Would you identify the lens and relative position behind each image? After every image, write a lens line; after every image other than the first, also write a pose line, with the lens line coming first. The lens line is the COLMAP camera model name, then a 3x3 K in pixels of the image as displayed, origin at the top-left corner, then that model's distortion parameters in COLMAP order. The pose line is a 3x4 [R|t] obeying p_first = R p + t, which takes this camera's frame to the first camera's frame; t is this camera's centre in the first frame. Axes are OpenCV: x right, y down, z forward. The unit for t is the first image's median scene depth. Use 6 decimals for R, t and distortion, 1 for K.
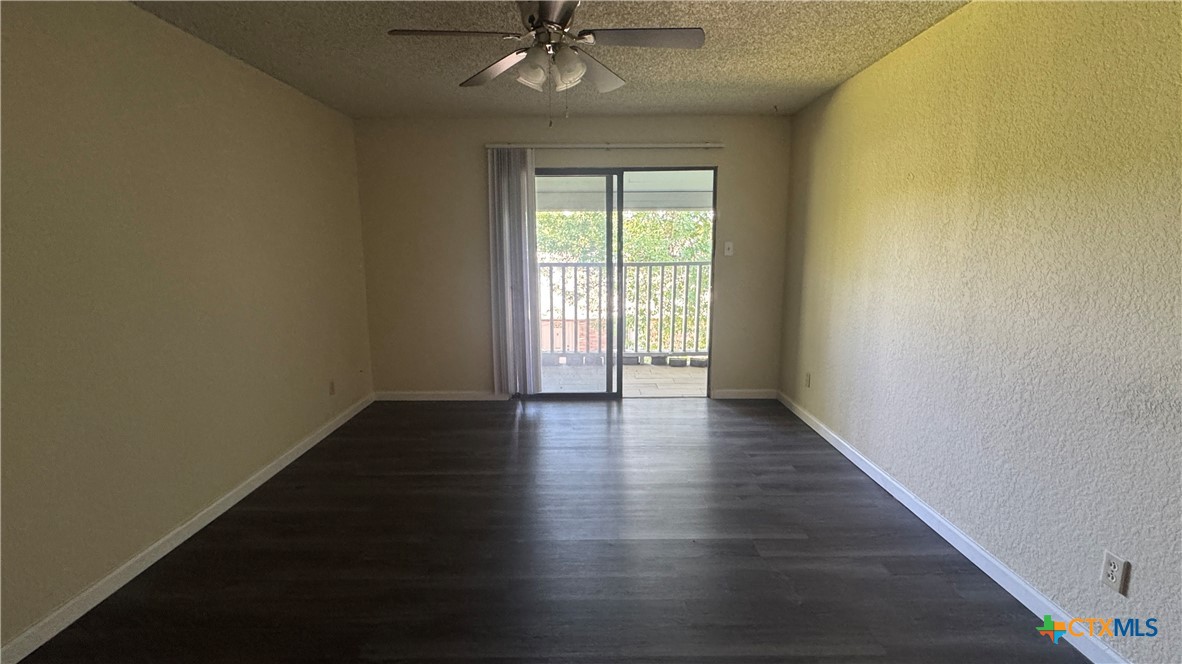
lens RADIAL K [[528.0, 0, 594.7], [0, 528.0, 332.3], [0, 0, 1]] dist [0.001113, -0.000154]
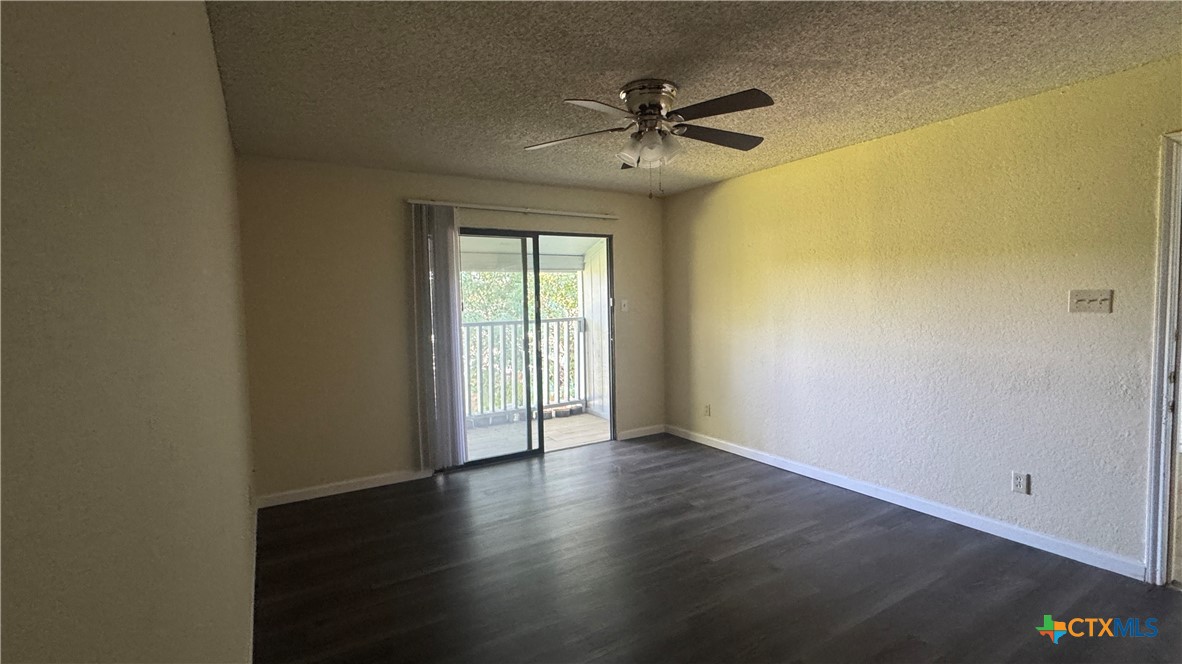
lens RADIAL K [[528.0, 0, 591.3], [0, 528.0, 327.6], [0, 0, 1]] dist [0.001113, -0.000154]
pose [[0.856783, -0.039165, 0.514188, -0.400840], [0.101932, 0.990301, -0.094417, -0.009154], [-0.505503, 0.133307, 0.852465, 0.065350]]
